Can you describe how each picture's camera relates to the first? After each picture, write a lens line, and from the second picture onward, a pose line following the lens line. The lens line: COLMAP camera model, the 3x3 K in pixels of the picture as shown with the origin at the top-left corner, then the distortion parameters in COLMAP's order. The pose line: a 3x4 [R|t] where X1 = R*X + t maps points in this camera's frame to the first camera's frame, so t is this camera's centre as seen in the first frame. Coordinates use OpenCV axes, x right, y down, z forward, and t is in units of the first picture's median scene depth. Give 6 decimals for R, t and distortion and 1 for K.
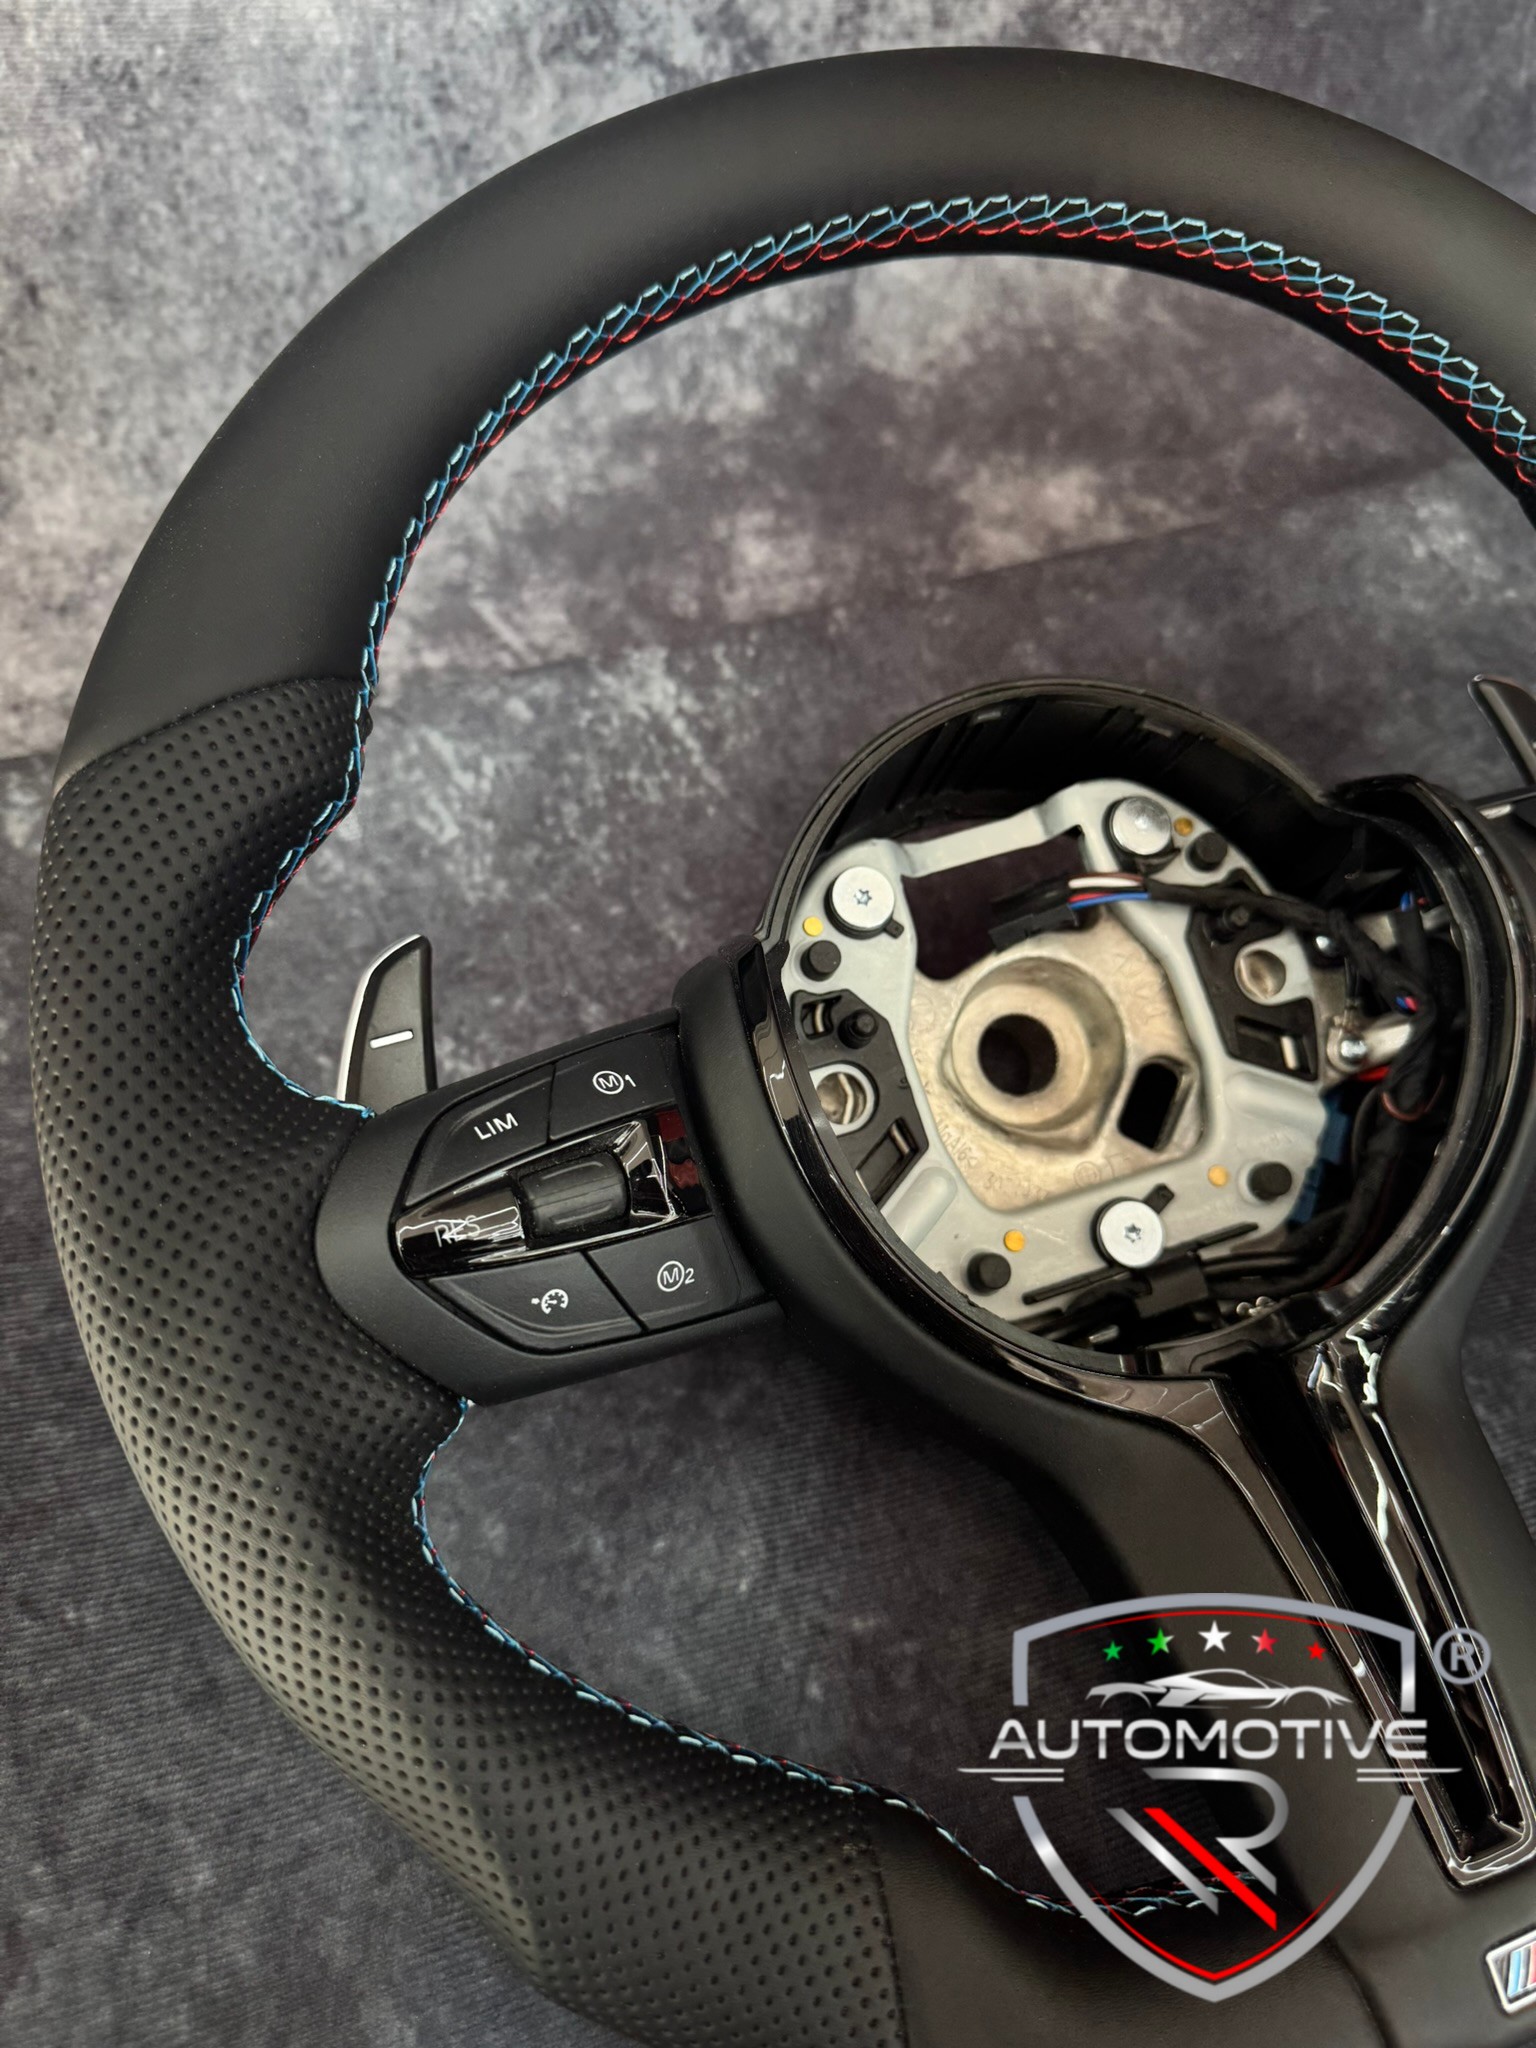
lens RADIAL K [[1526.0, 0, 779.0], [0, 1526.0, 1013.8], [0, 0, 1]] dist [0.088909, -0.154974]
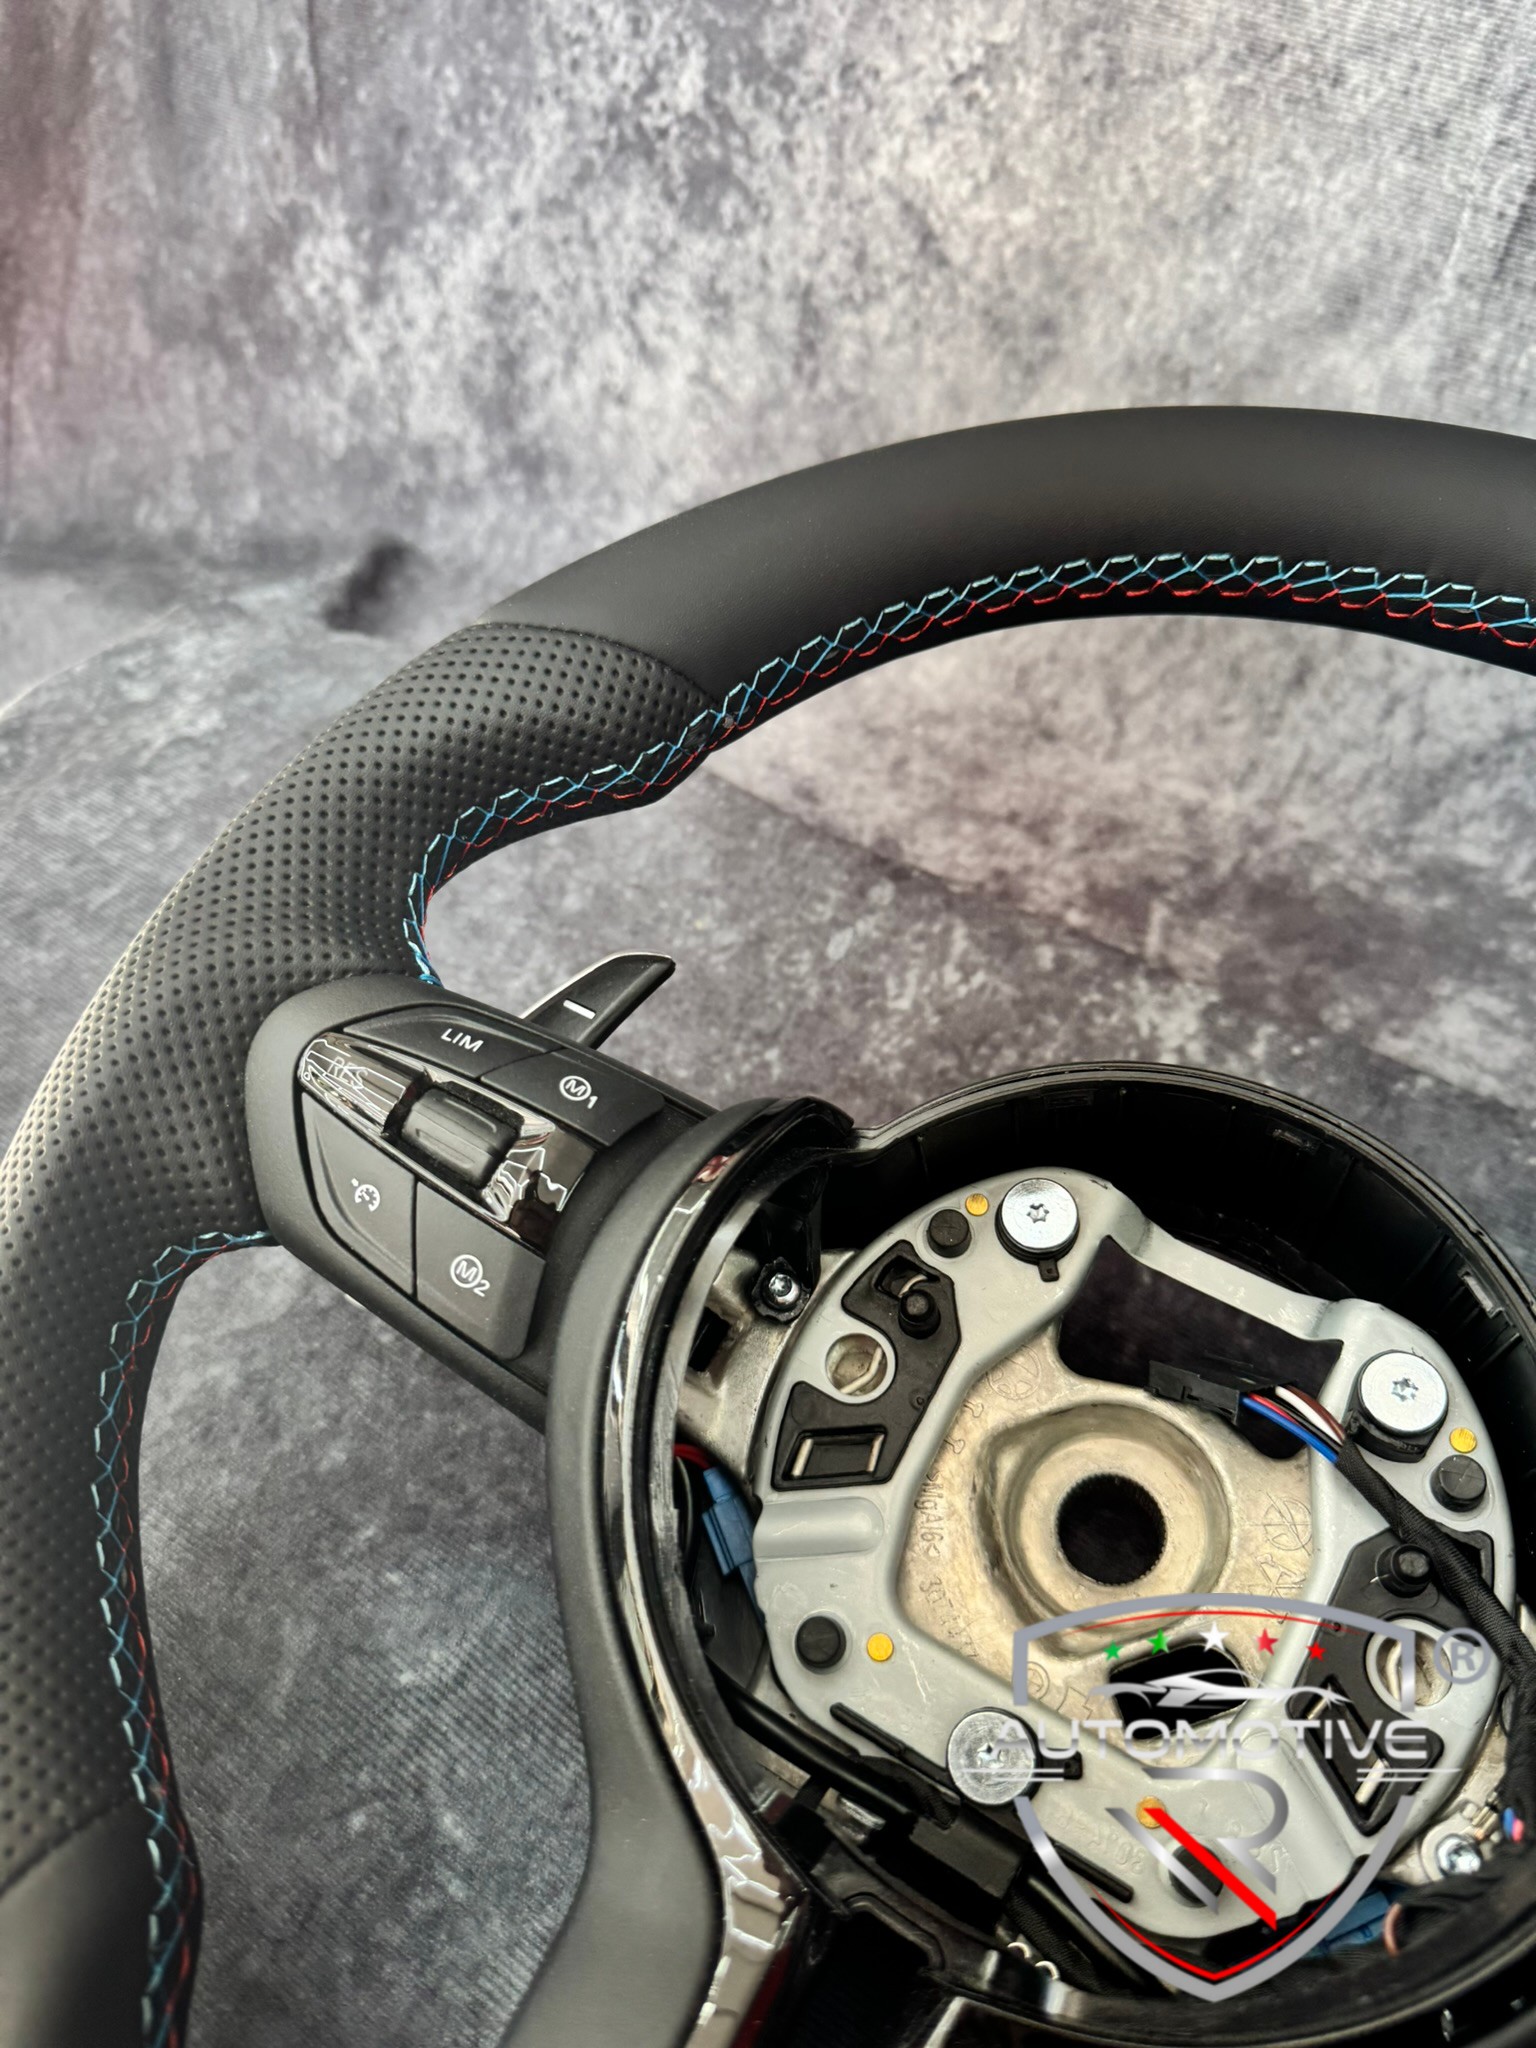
lens RADIAL K [[1513.9, 0, 746.9], [0, 1513.9, 1015.2], [0, 0, 1]] dist [0.057899, -0.118850]
pose [[0.605640, 0.524809, -0.598144, 0.320557], [-0.661423, 0.749921, -0.011735, -0.032883], [0.442402, 0.402734, 0.801303, 0.156150]]
